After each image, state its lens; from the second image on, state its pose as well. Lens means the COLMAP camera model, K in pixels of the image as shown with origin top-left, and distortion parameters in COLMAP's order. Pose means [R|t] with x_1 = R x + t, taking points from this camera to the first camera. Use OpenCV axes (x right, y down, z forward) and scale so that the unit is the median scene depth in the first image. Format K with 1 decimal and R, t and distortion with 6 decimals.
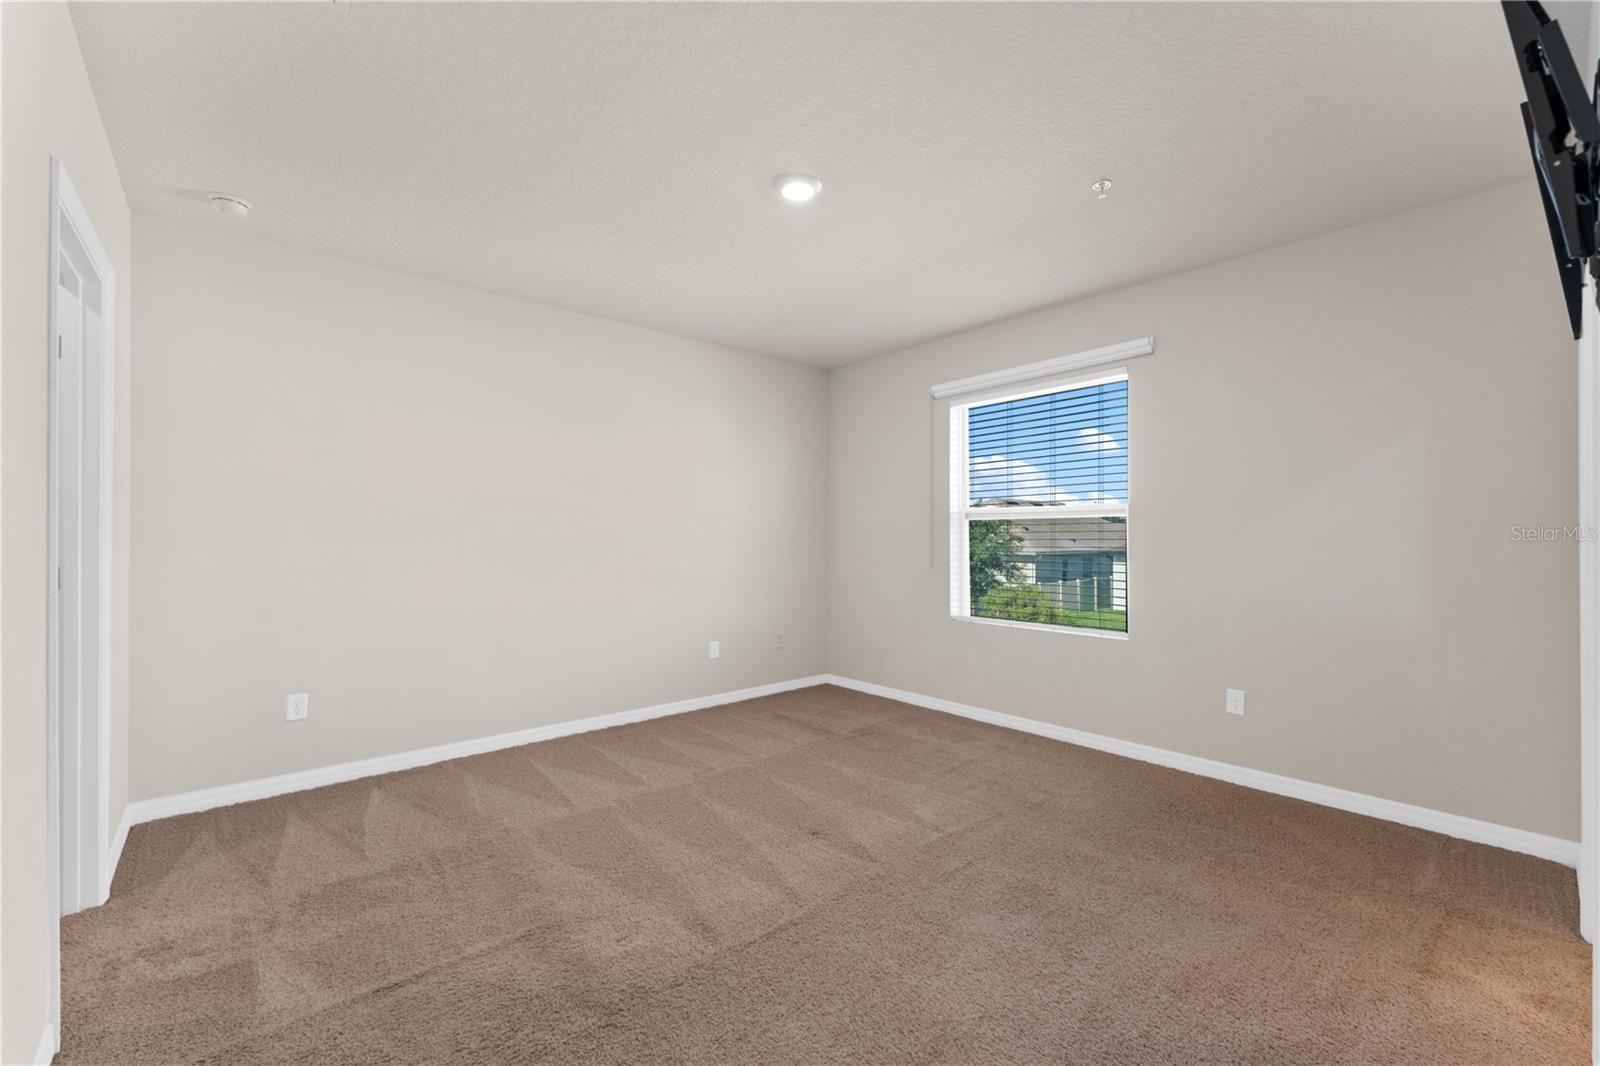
lens RADIAL K [[650.6, 0, 798.5], [0, 650.6, 536.0], [0, 0, 1]] dist [0.001243, 0.000630]
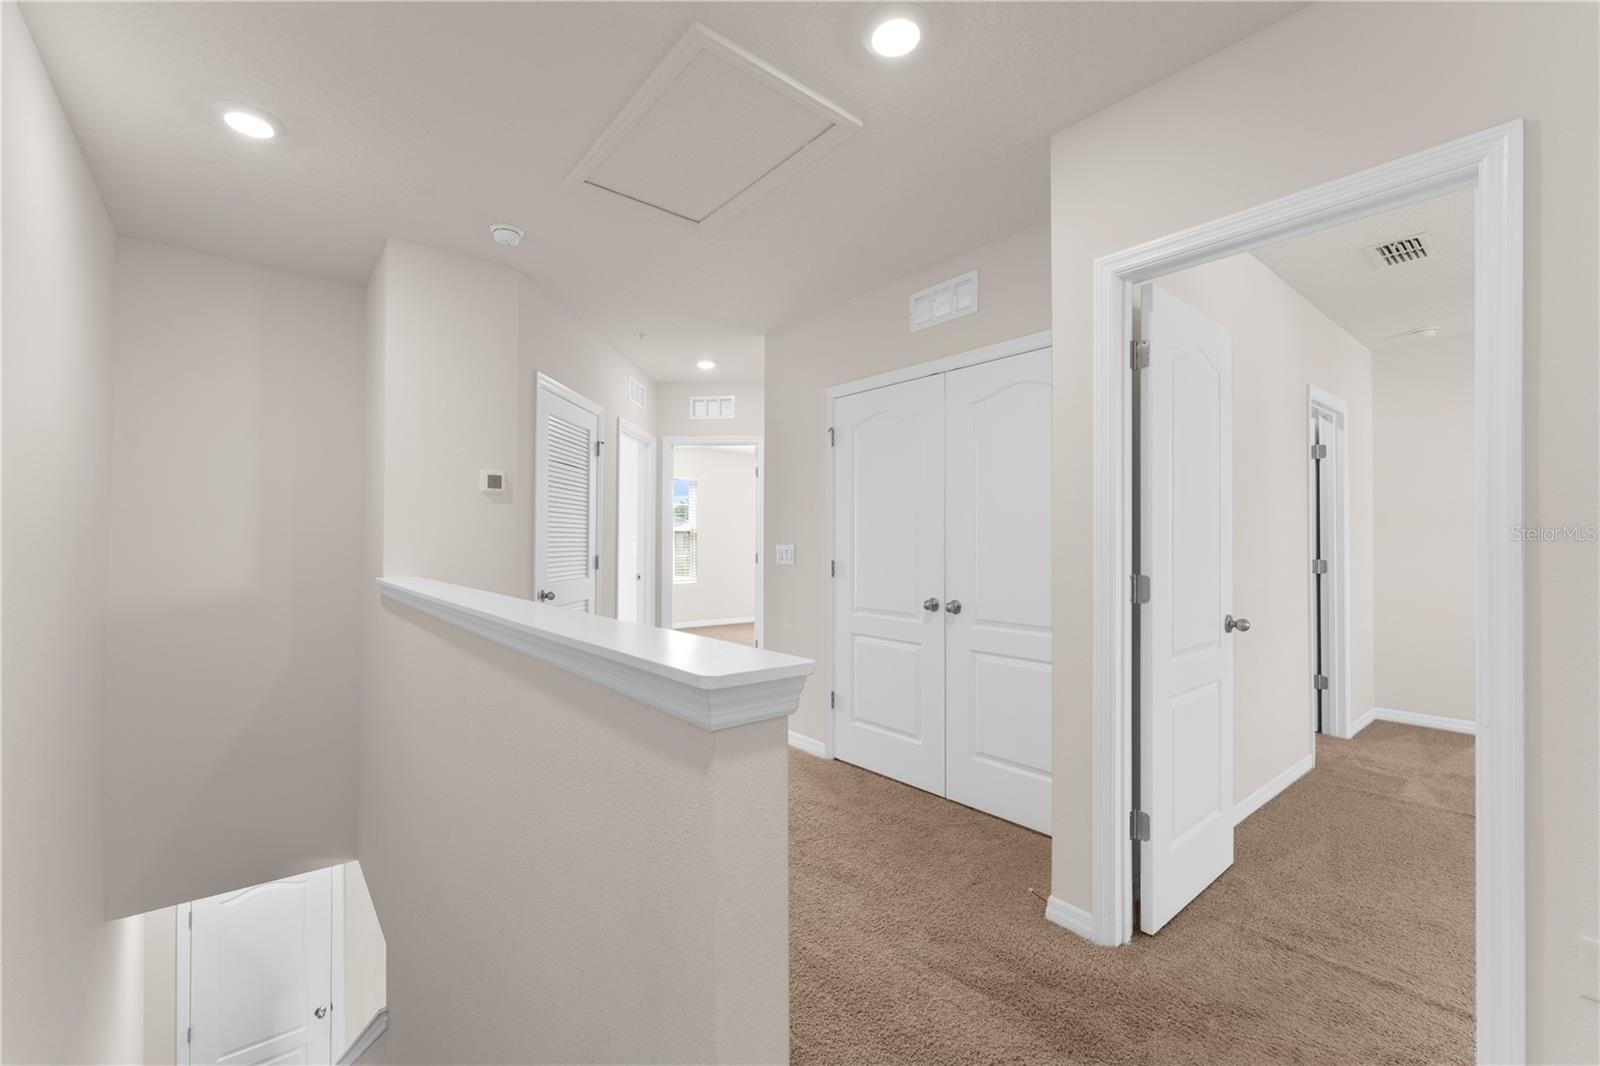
lens RADIAL K [[650.6, 0, 792.3], [0, 650.6, 539.2], [0, 0, 1]] dist [0.001243, 0.000630]
pose [[-0.032249, -0.000439, -0.999480, 0.952301], [-0.005346, 0.999986, -0.000267, 0.000985], [0.999466, 0.005335, -0.032251, -0.598001]]
